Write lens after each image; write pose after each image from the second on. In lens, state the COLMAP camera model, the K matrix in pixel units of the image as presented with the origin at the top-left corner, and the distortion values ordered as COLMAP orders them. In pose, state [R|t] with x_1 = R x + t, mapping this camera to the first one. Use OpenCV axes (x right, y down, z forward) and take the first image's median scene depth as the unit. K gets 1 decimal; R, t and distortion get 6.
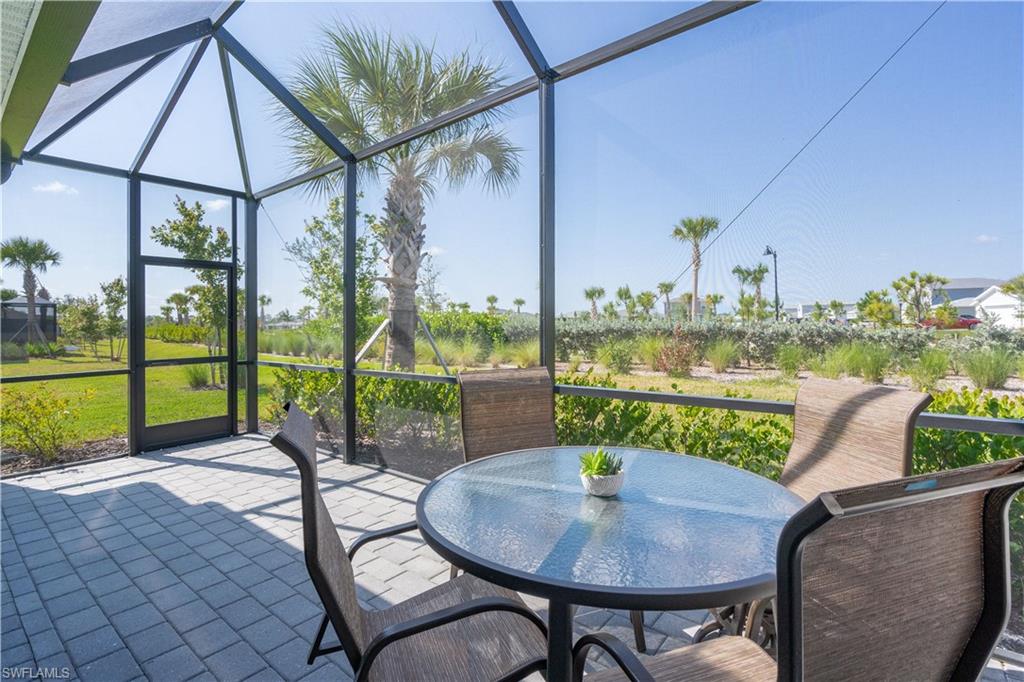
lens RADIAL K [[482.4, 0, 513.9], [0, 482.4, 315.9], [0, 0, 1]] dist [0.000311, 0.000239]
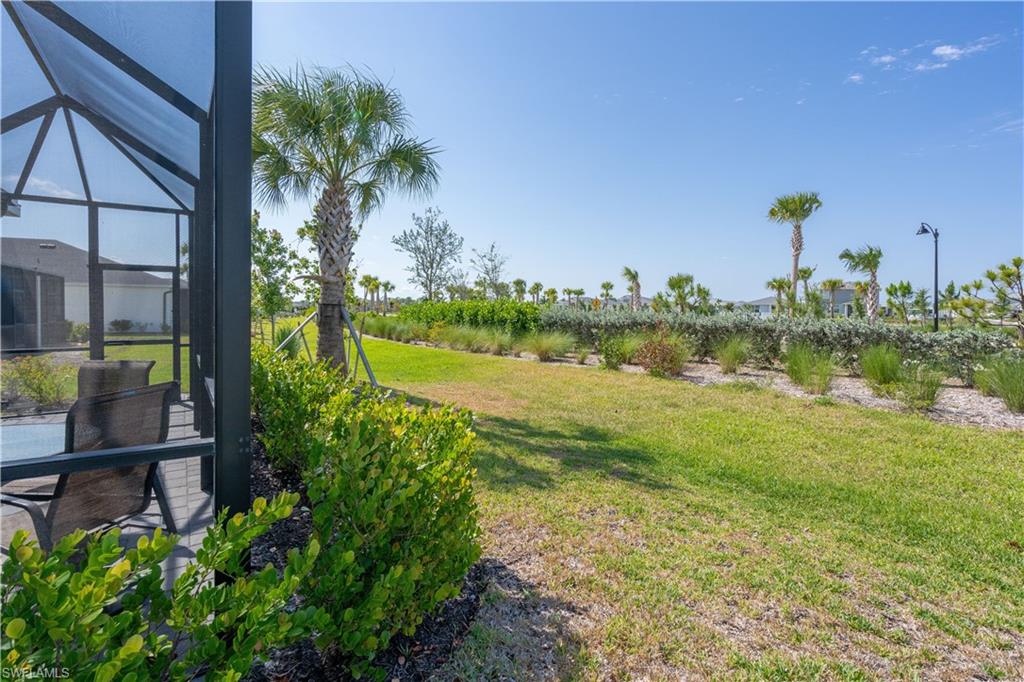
lens RADIAL K [[482.4, 0, 513.9], [0, 482.4, 315.9], [0, 0, 1]] dist [0.000311, 0.000239]
pose [[0.956570, 0.020639, -0.290770, 0.200927], [-0.011714, 0.999406, 0.032402, -0.010026], [0.291266, -0.027589, 0.956244, 0.014212]]
